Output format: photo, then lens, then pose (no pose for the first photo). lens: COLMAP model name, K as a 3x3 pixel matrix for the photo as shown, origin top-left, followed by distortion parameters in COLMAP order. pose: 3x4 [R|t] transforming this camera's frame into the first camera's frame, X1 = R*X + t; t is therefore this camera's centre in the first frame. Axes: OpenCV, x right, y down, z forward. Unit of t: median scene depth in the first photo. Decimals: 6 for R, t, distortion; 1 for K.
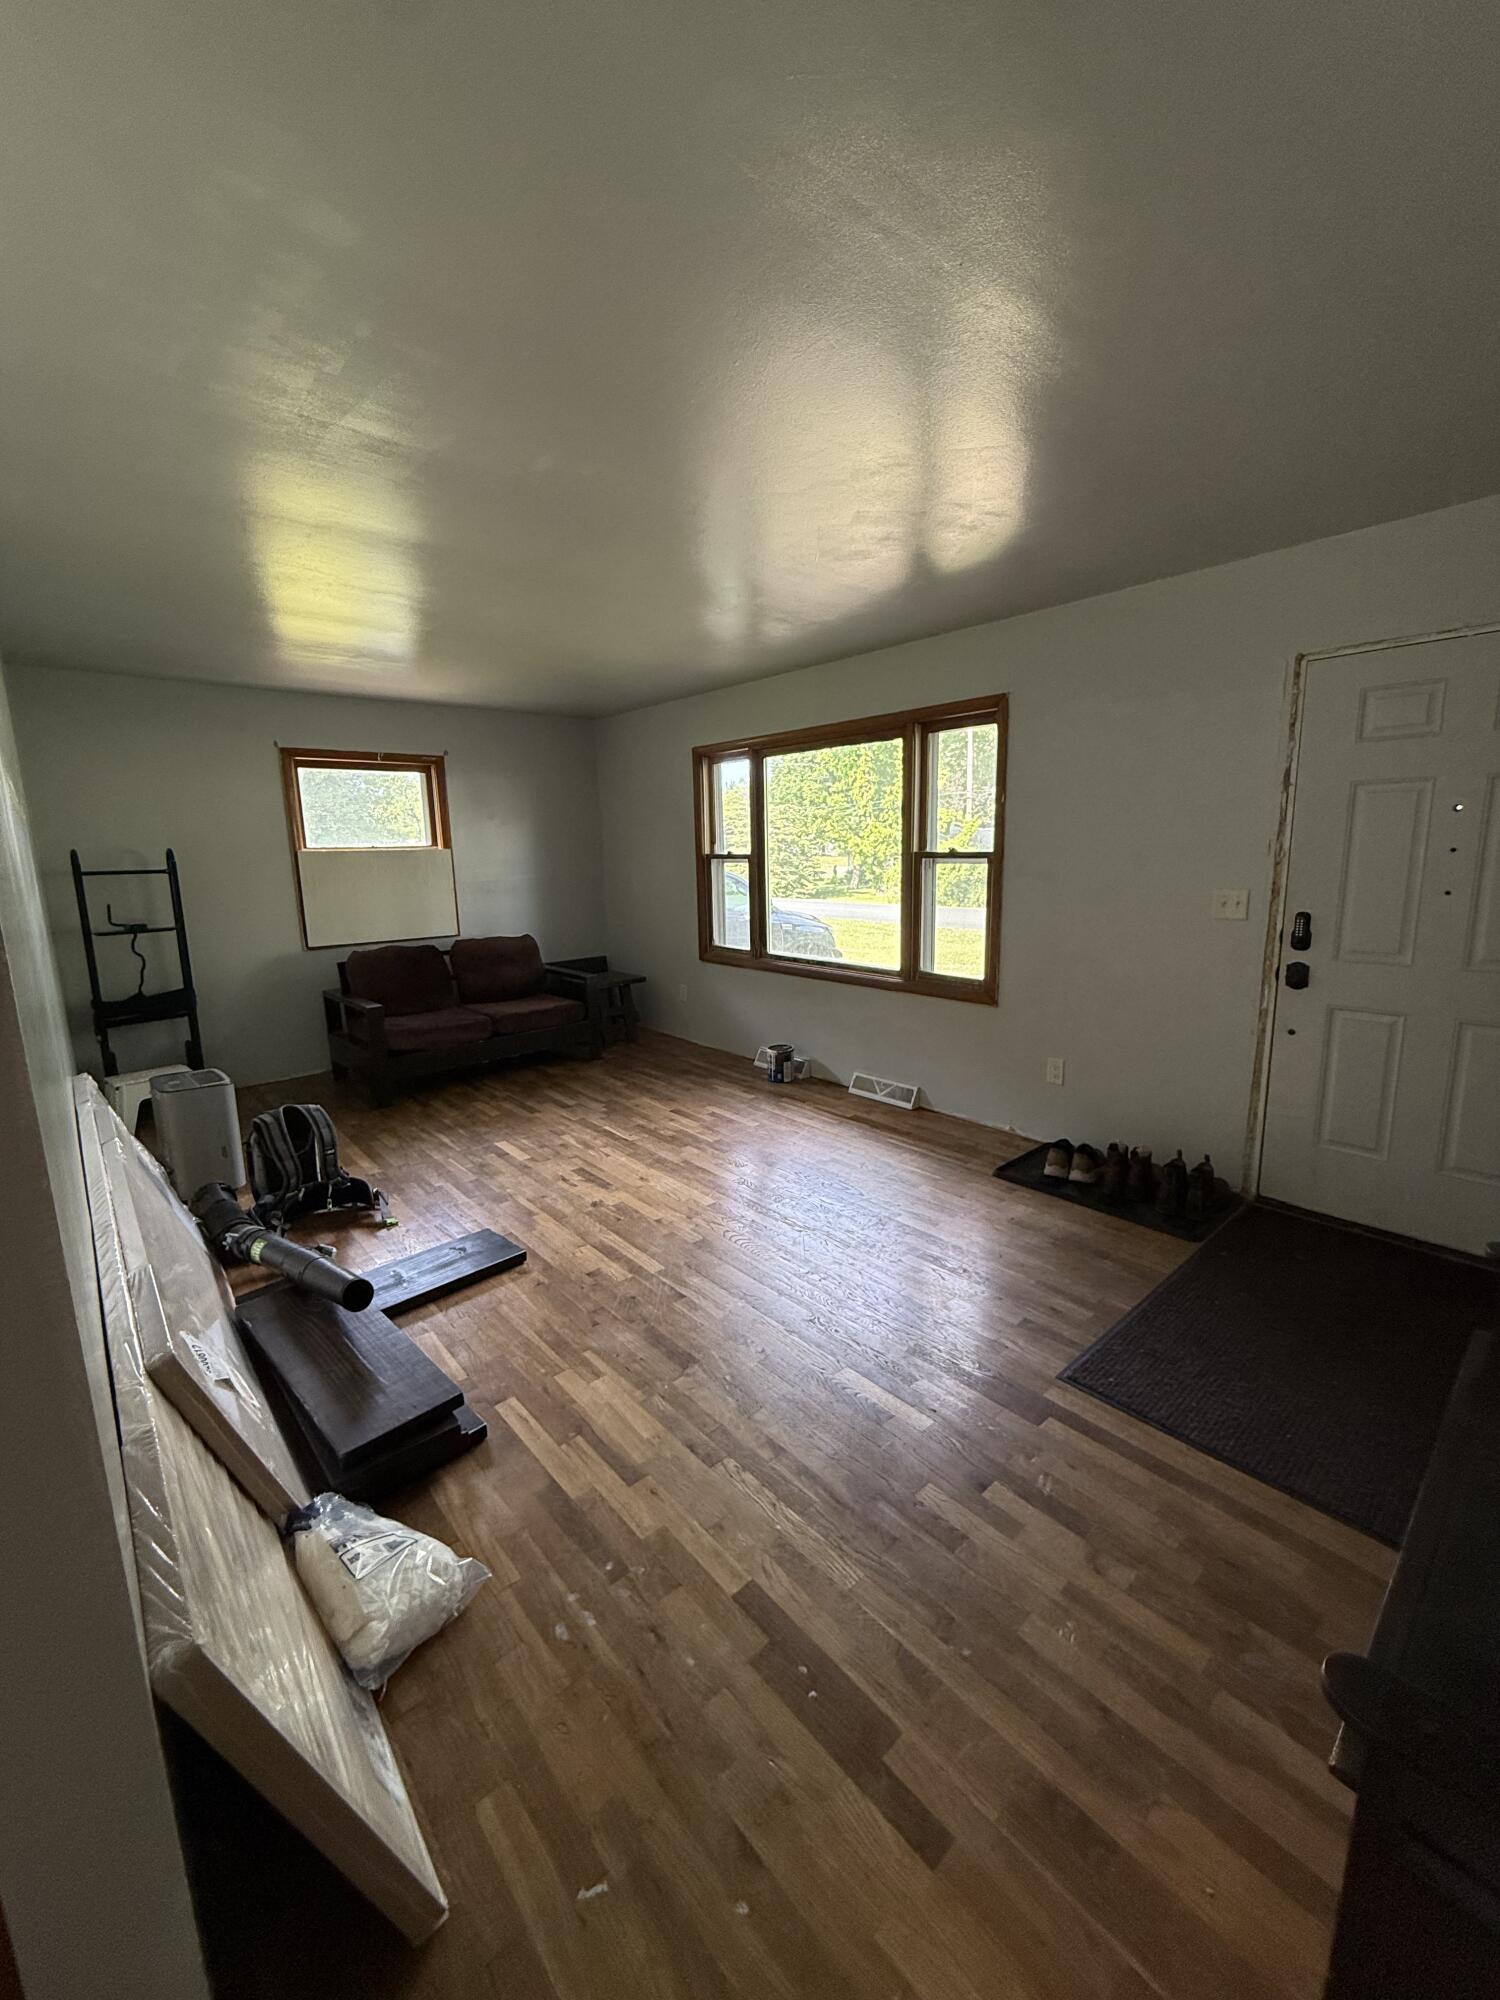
lens RADIAL K [[800.3, 0, 754.3], [0, 800.3, 992.9], [0, 0, 1]] dist [-0.000109, -0.000152]
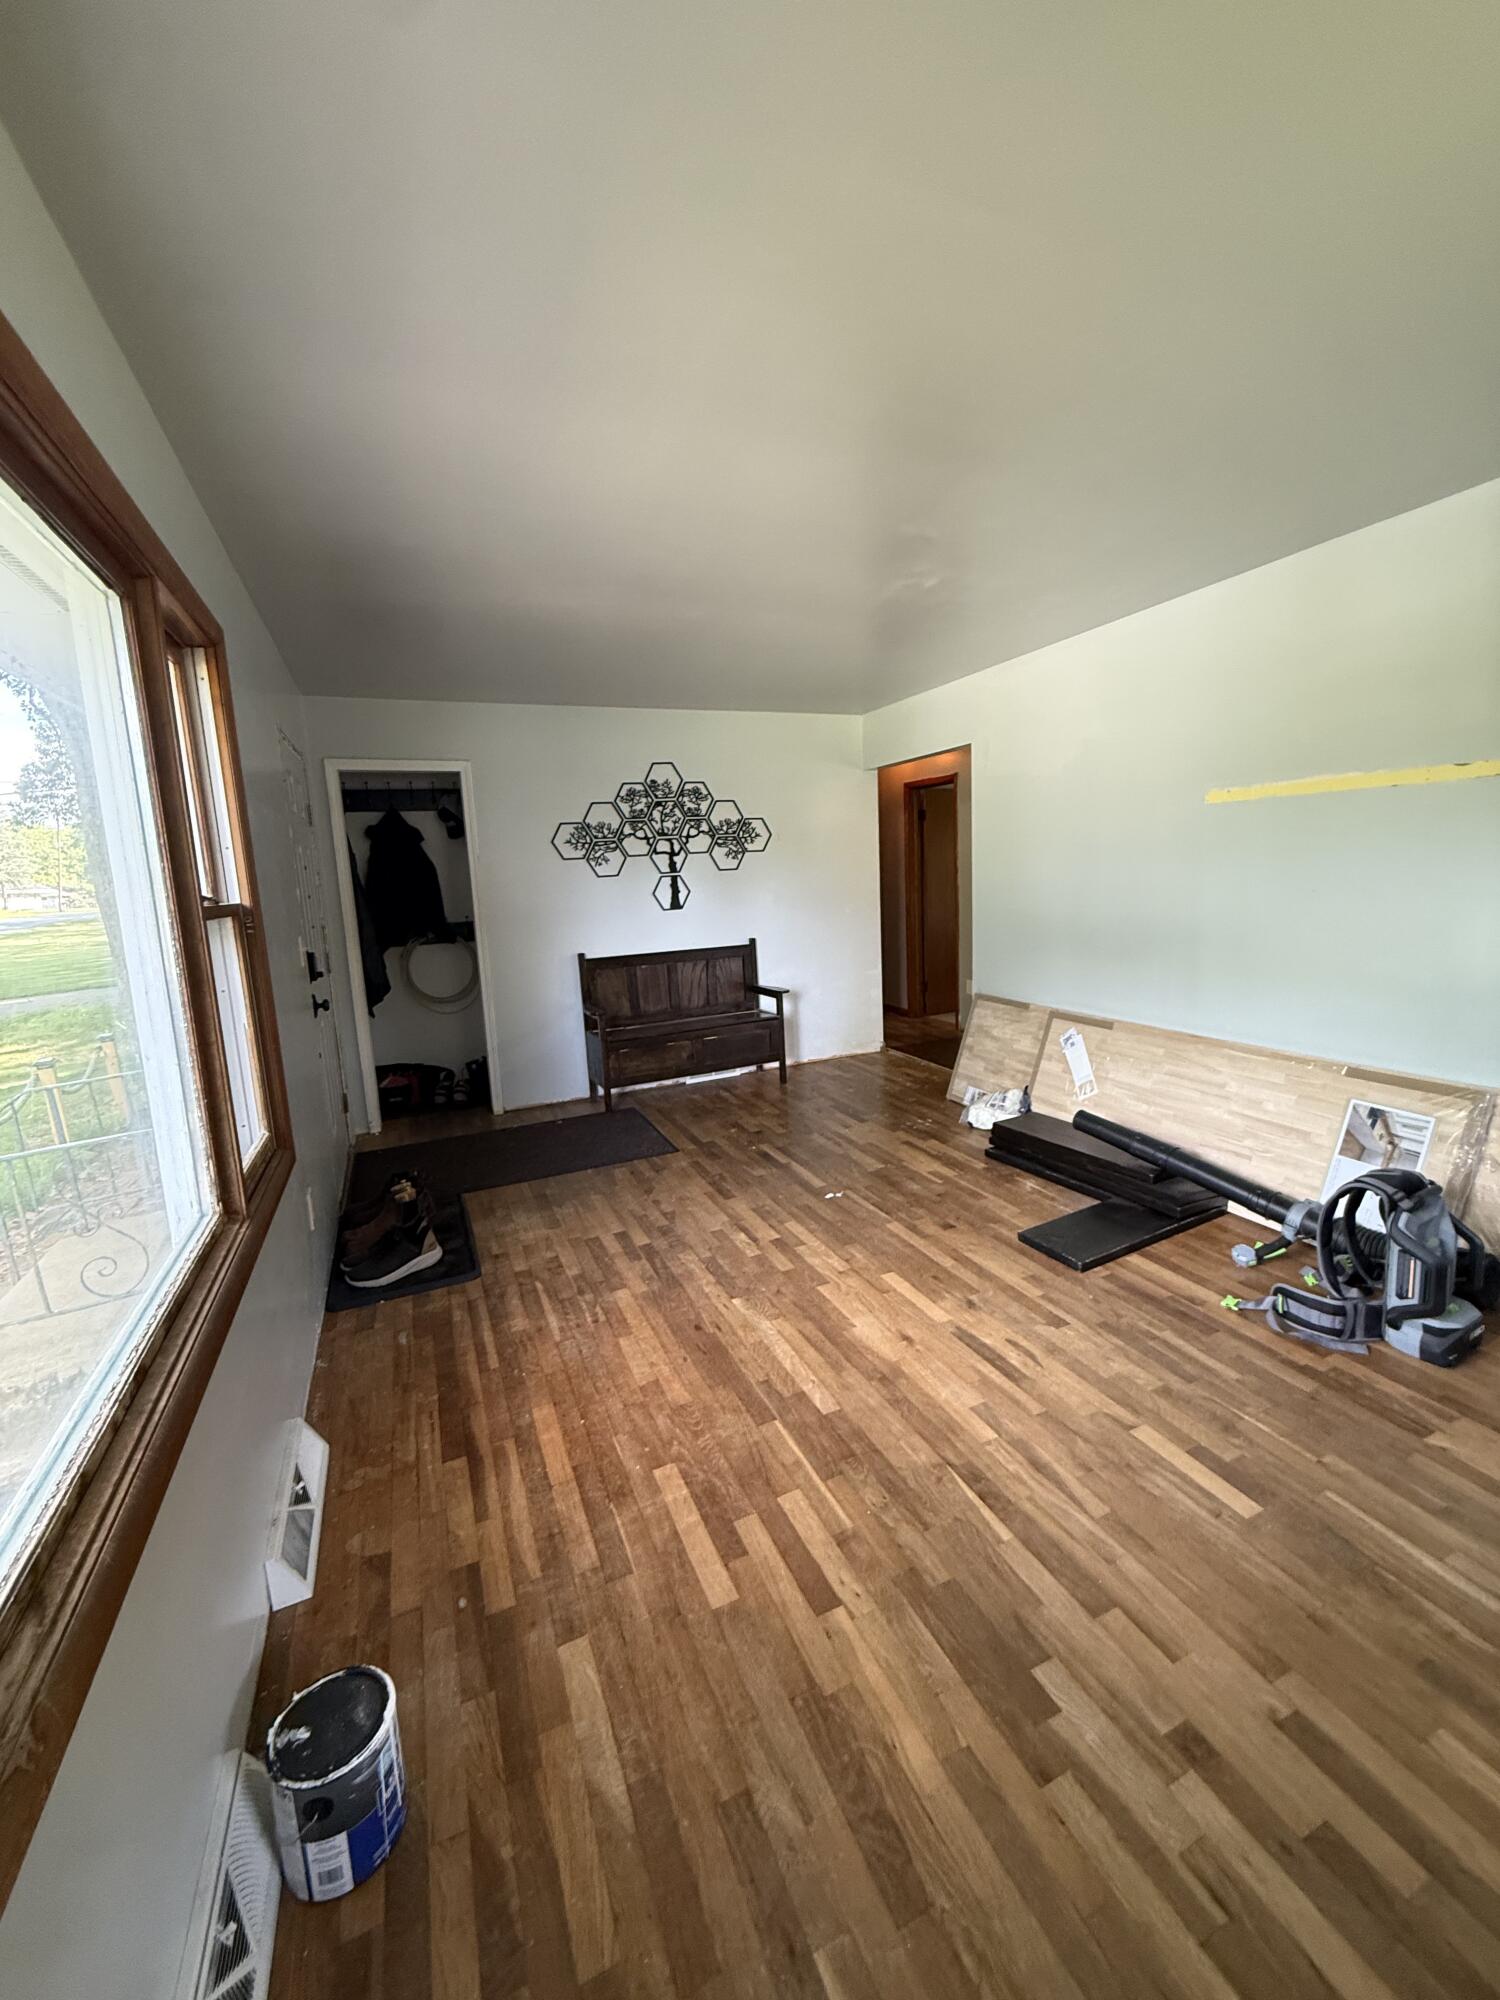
lens RADIAL K [[800.3, 0, 754.3], [0, 800.3, 992.9], [0, 0, 1]] dist [-0.000109, -0.000152]
pose [[-0.951254, 0.019427, 0.307797, -0.199782], [0.122224, 0.940042, 0.318406, -0.237930], [-0.283157, 0.340506, -0.896593, 1.344644]]
